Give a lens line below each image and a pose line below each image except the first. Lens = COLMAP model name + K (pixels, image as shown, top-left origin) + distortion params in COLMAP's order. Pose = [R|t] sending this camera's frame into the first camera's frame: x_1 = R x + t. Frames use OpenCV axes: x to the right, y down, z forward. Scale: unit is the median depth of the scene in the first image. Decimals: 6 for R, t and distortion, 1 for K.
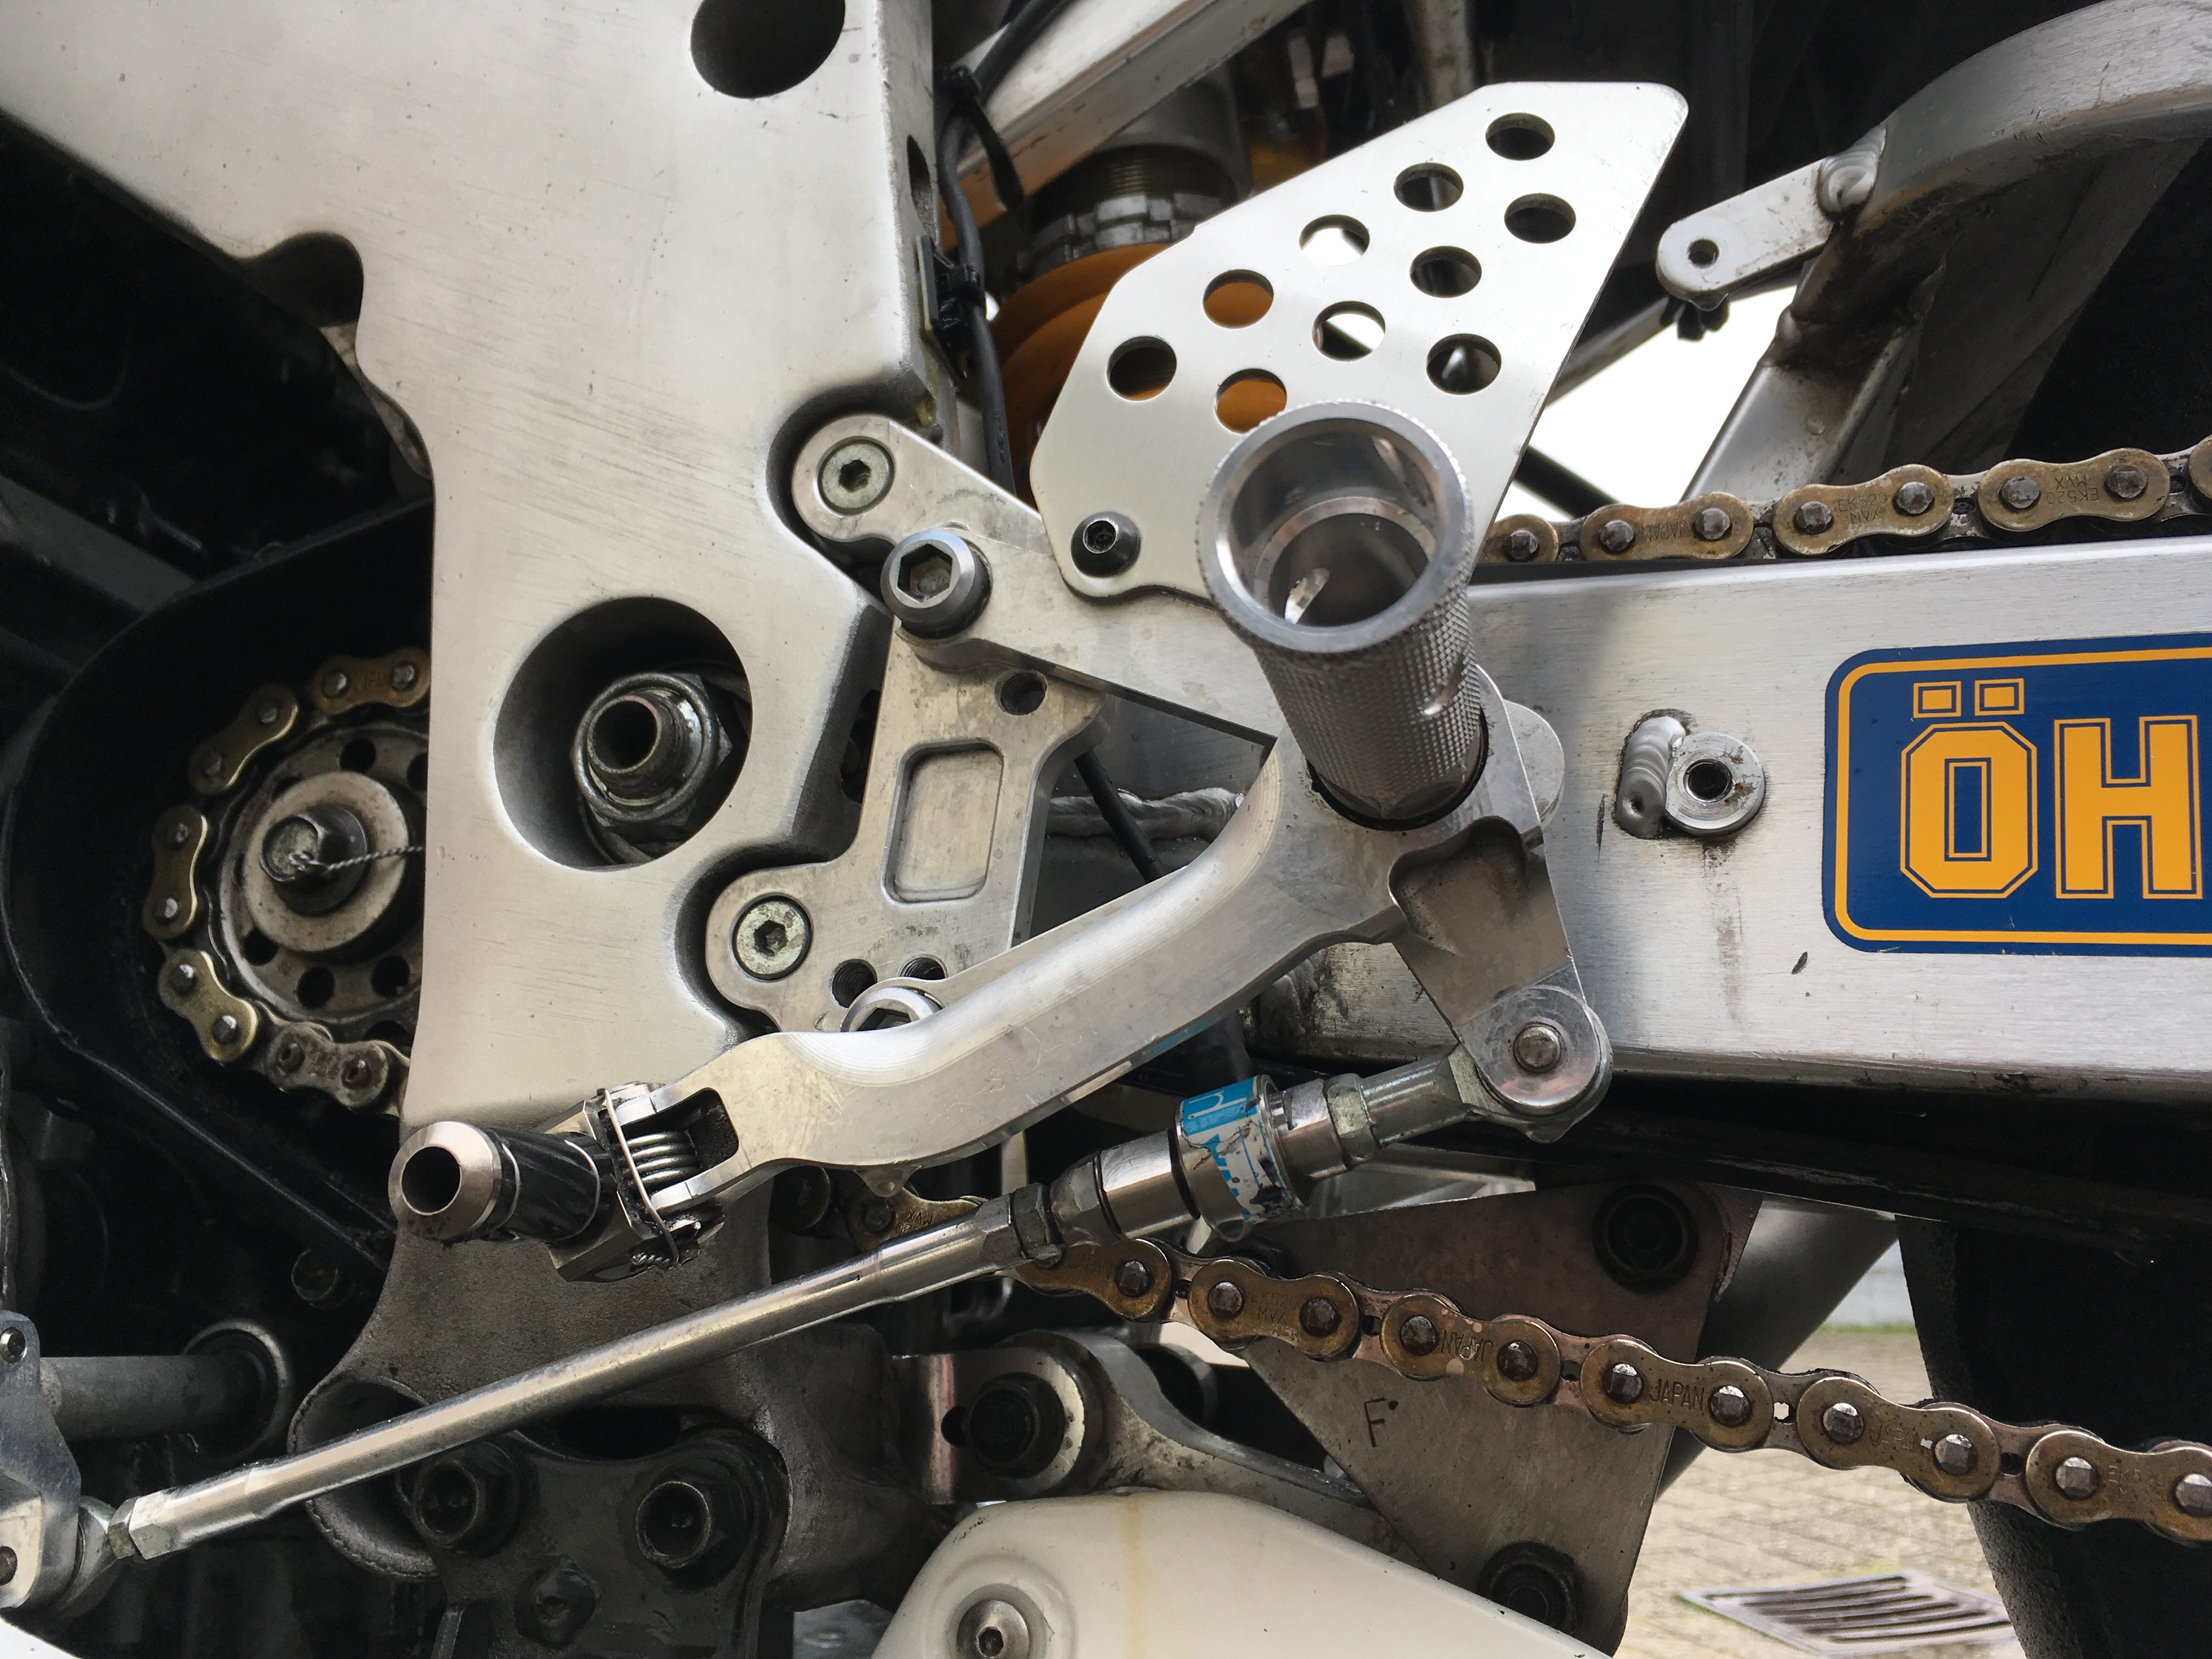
lens RADIAL K [[1880.4, 0, 1112.8], [0, 1880.4, 841.3], [0, 0, 1]] dist [0.096241, -0.118144]
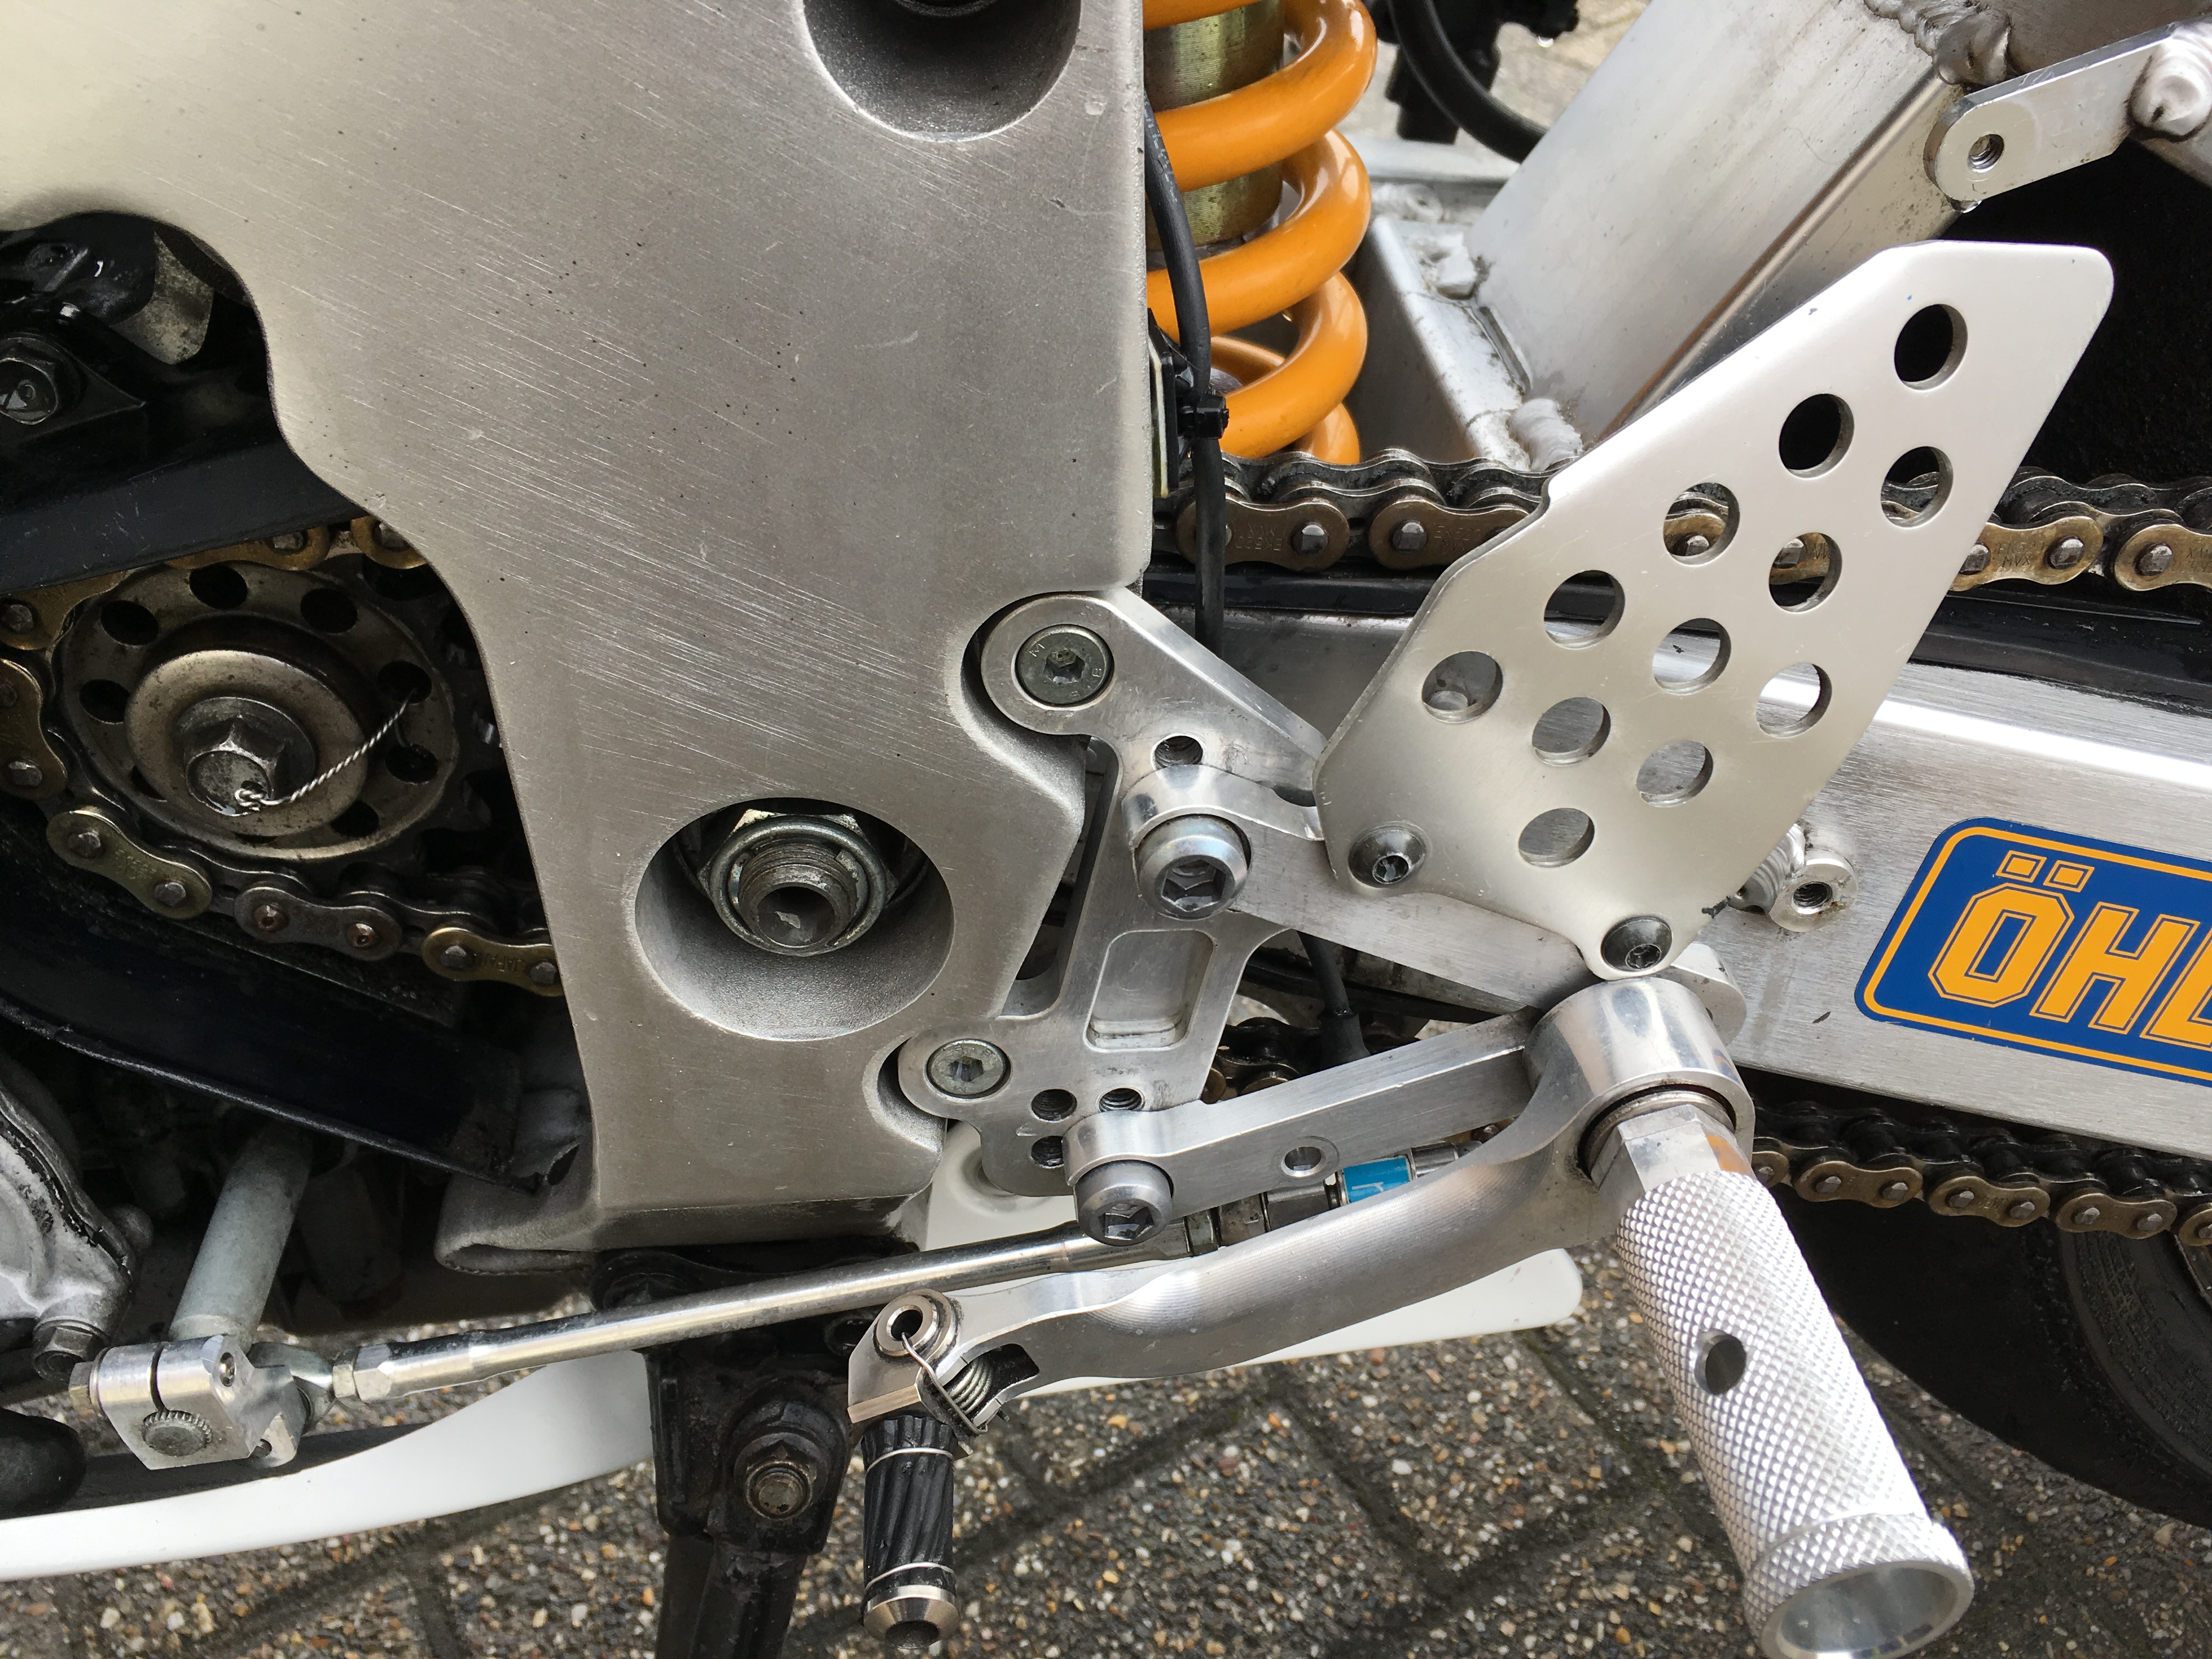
lens RADIAL K [[1880.4, 0, 1112.8], [0, 1880.4, 841.3], [0, 0, 1]] dist [0.096241, -0.118144]
pose [[0.943808, -0.143686, 0.297624, -0.423713], [-0.146715, 0.624788, 0.766886, -0.886674], [-0.296143, -0.767459, 0.568600, 0.521890]]
